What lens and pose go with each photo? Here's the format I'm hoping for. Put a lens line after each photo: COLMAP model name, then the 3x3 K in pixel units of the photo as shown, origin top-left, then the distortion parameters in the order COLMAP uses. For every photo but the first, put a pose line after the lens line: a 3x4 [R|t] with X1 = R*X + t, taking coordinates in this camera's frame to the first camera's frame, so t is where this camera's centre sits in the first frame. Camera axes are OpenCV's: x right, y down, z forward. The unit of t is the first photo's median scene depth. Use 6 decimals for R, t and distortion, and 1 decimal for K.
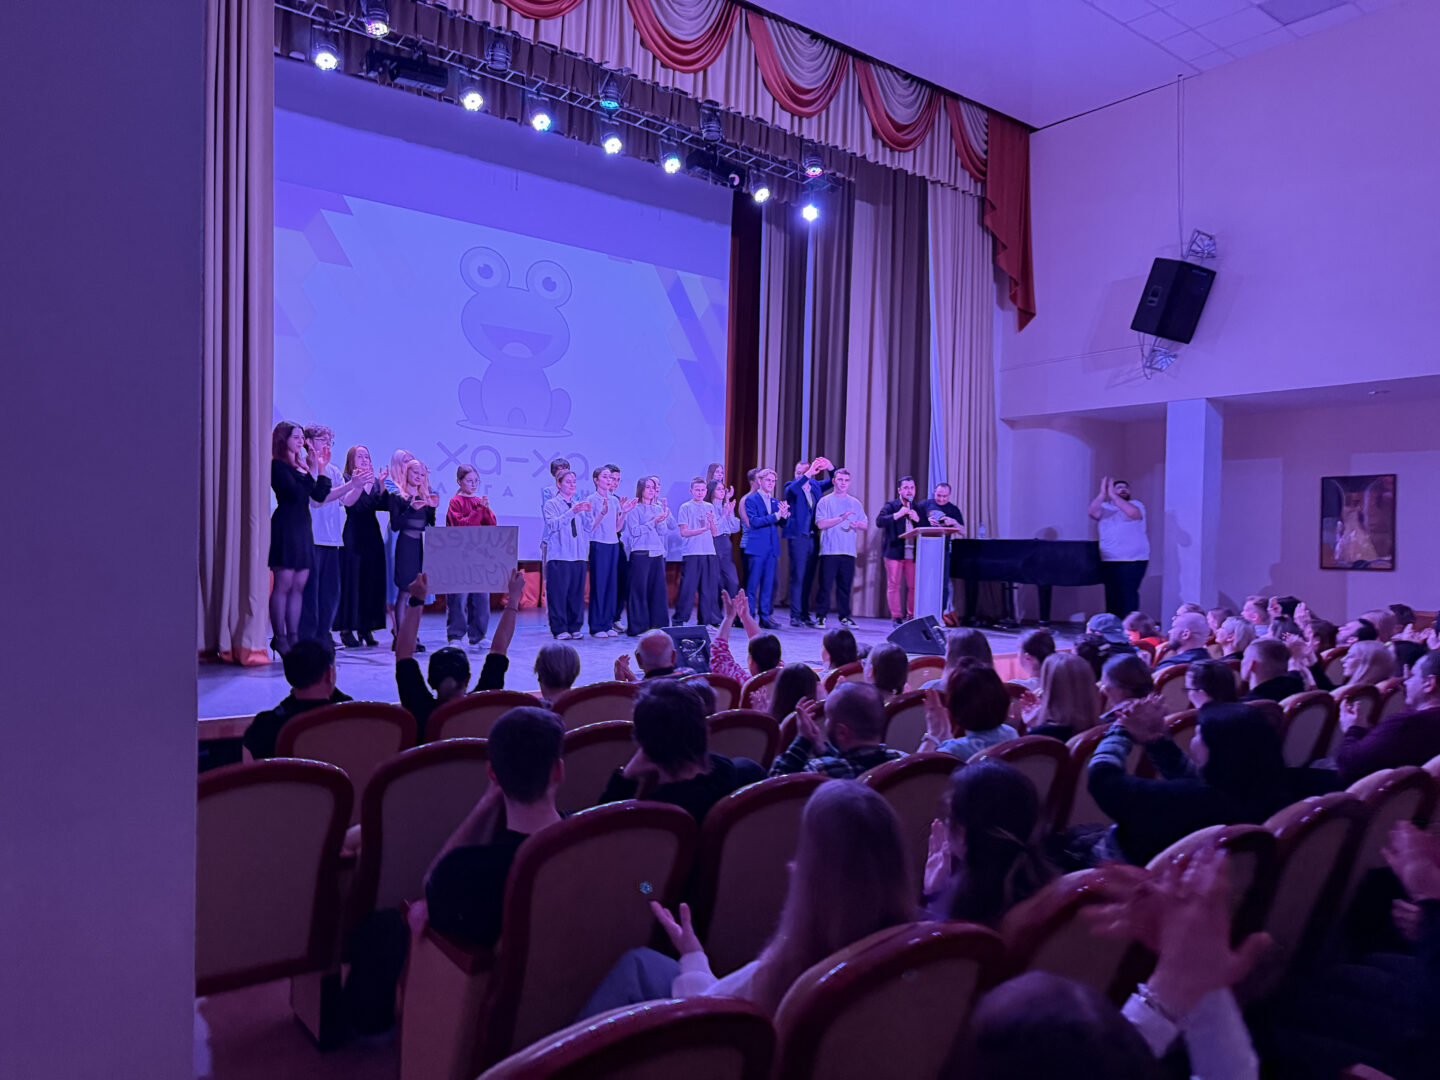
lens RADIAL K [[987.8, 0, 729.3], [0, 987.8, 542.9], [0, 0, 1]] dist [0.056614, 0.000472]
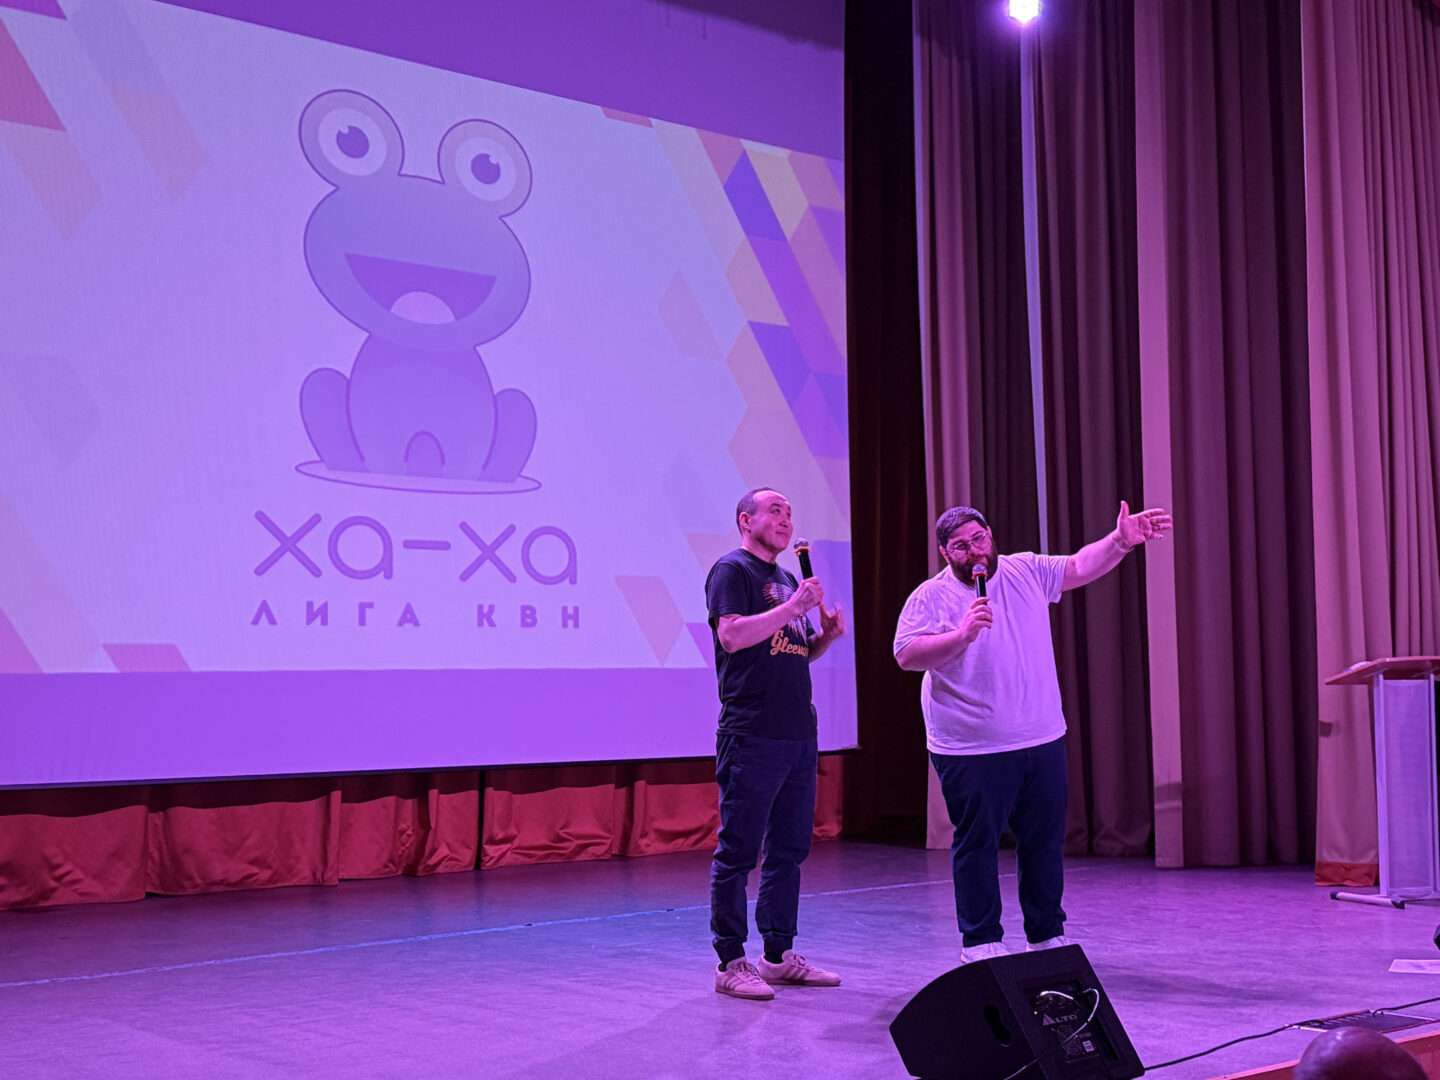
lens RADIAL K [[1771.9, 0, 714.3], [0, 1771.9, 541.8], [0, 0, 1]] dist [0.072188, 0.000000]
pose [[0.999216, -0.039513, 0.002611, -0.082675], [0.039584, 0.994794, -0.093902, -0.003209], [0.001113, 0.093931, 0.995578, 0.183674]]
